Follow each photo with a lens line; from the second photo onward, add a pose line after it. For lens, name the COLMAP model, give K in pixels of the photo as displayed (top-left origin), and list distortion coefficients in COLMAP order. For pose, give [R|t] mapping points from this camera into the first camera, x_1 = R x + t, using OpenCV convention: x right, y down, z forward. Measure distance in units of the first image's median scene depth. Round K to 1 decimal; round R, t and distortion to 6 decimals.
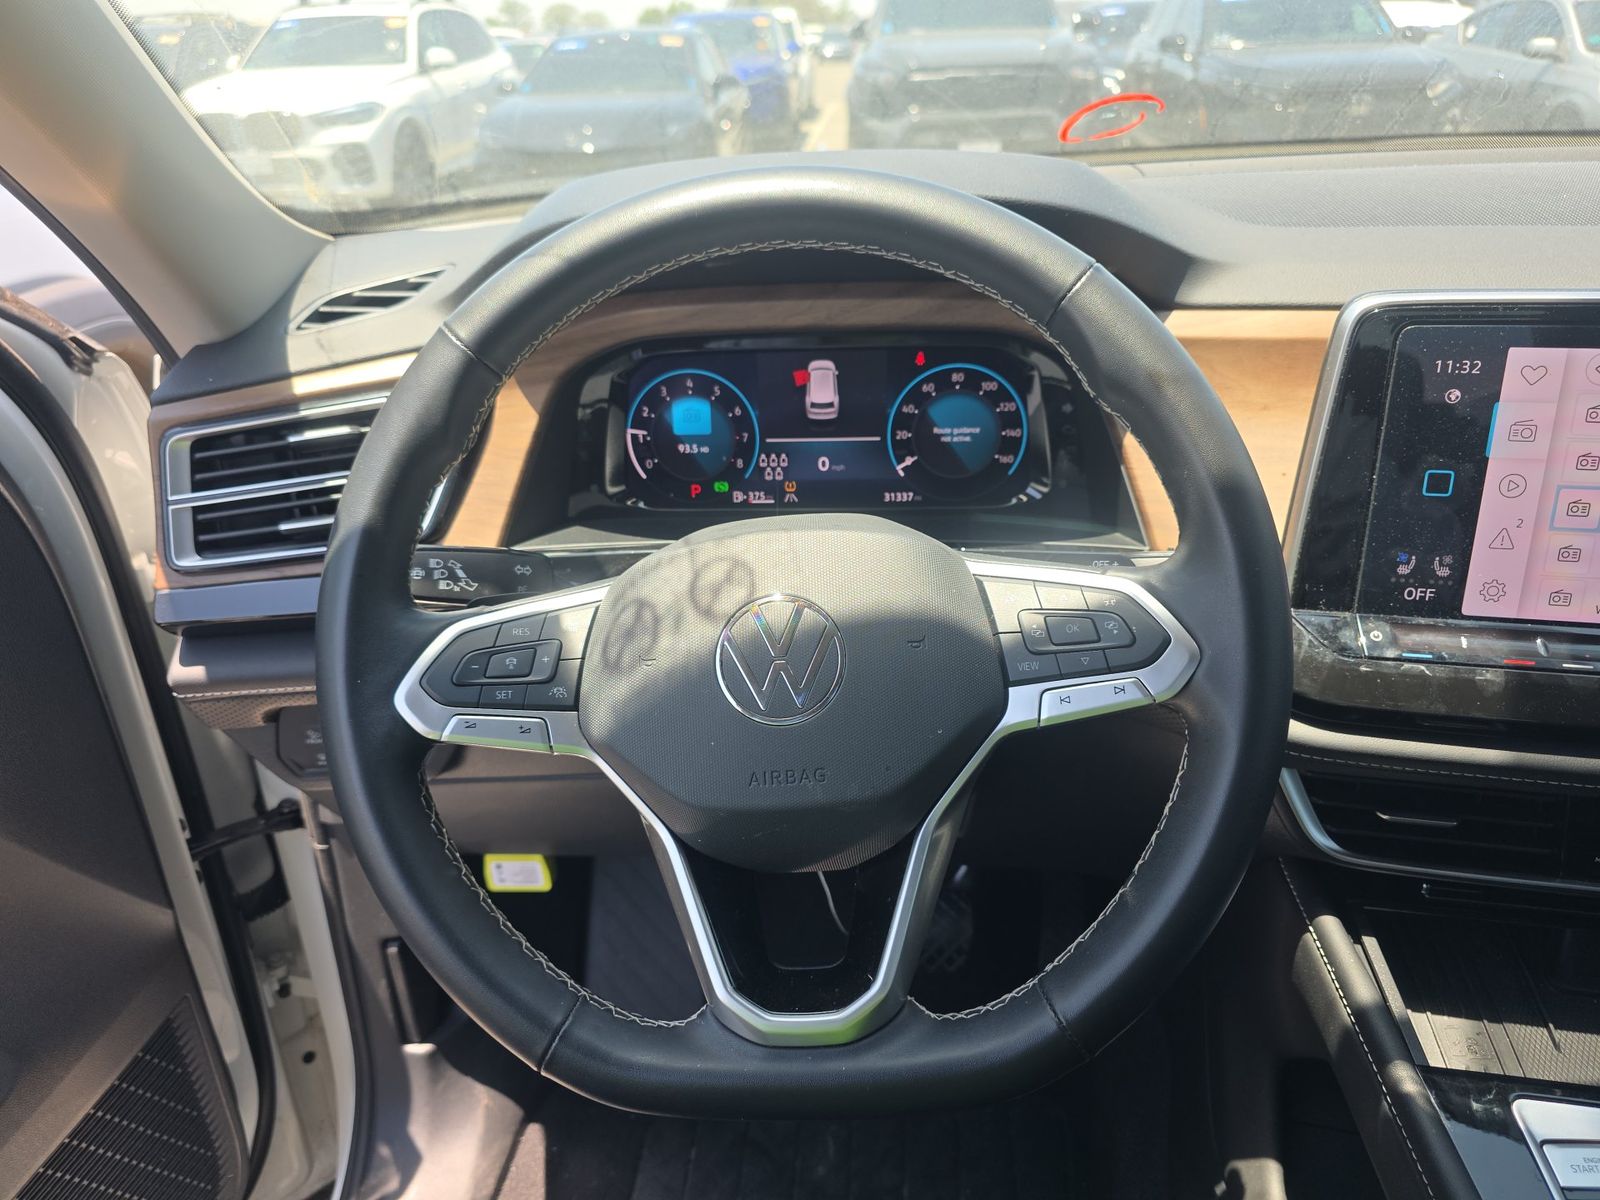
lens RADIAL K [[1069.5, 0, 800.0], [0, 1069.5, 600.0], [0, 0, 1]] dist [0.018682, -0.026952]
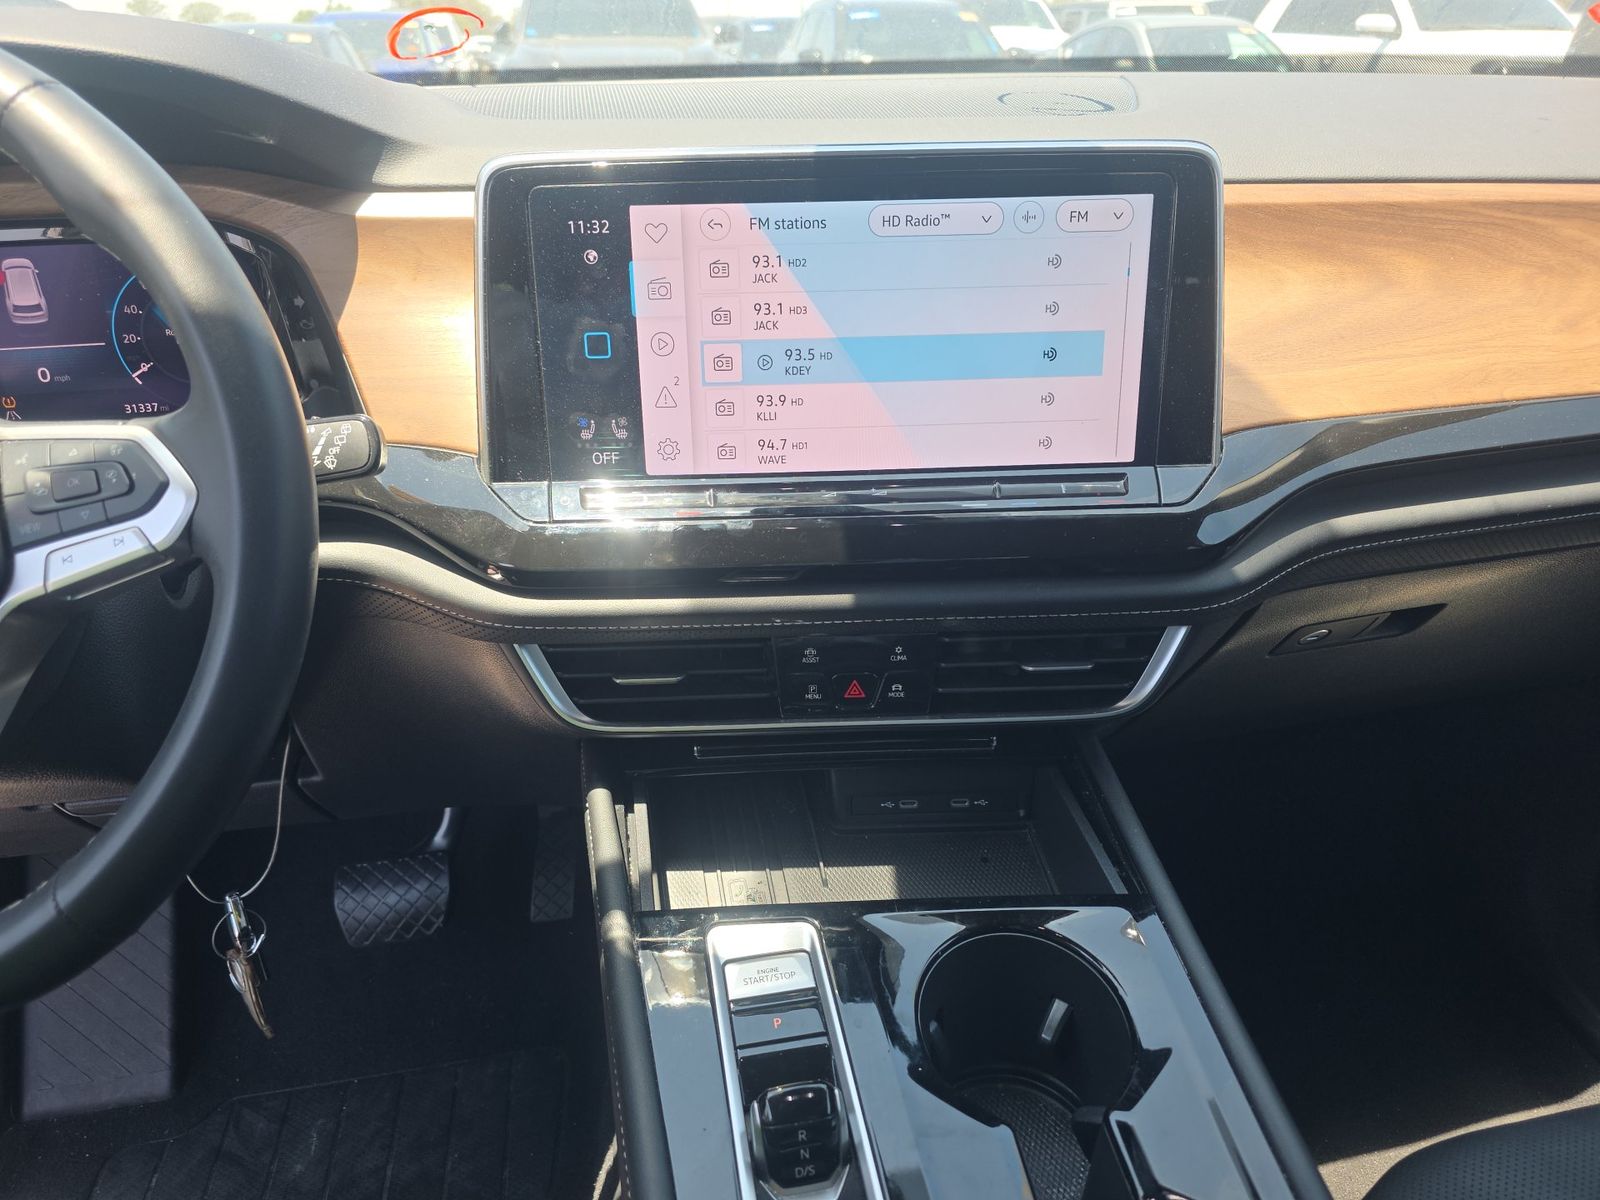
lens RADIAL K [[1046.7, 0, 799.8], [0, 1046.7, 613.7], [0, 0, 1]] dist [0.018229, -0.001500]
pose [[0.967765, -0.090055, 0.235204, 0.419597], [0.089433, 0.995904, 0.013333, 0.120973], [-0.235442, 0.008132, 0.971854, -0.015395]]
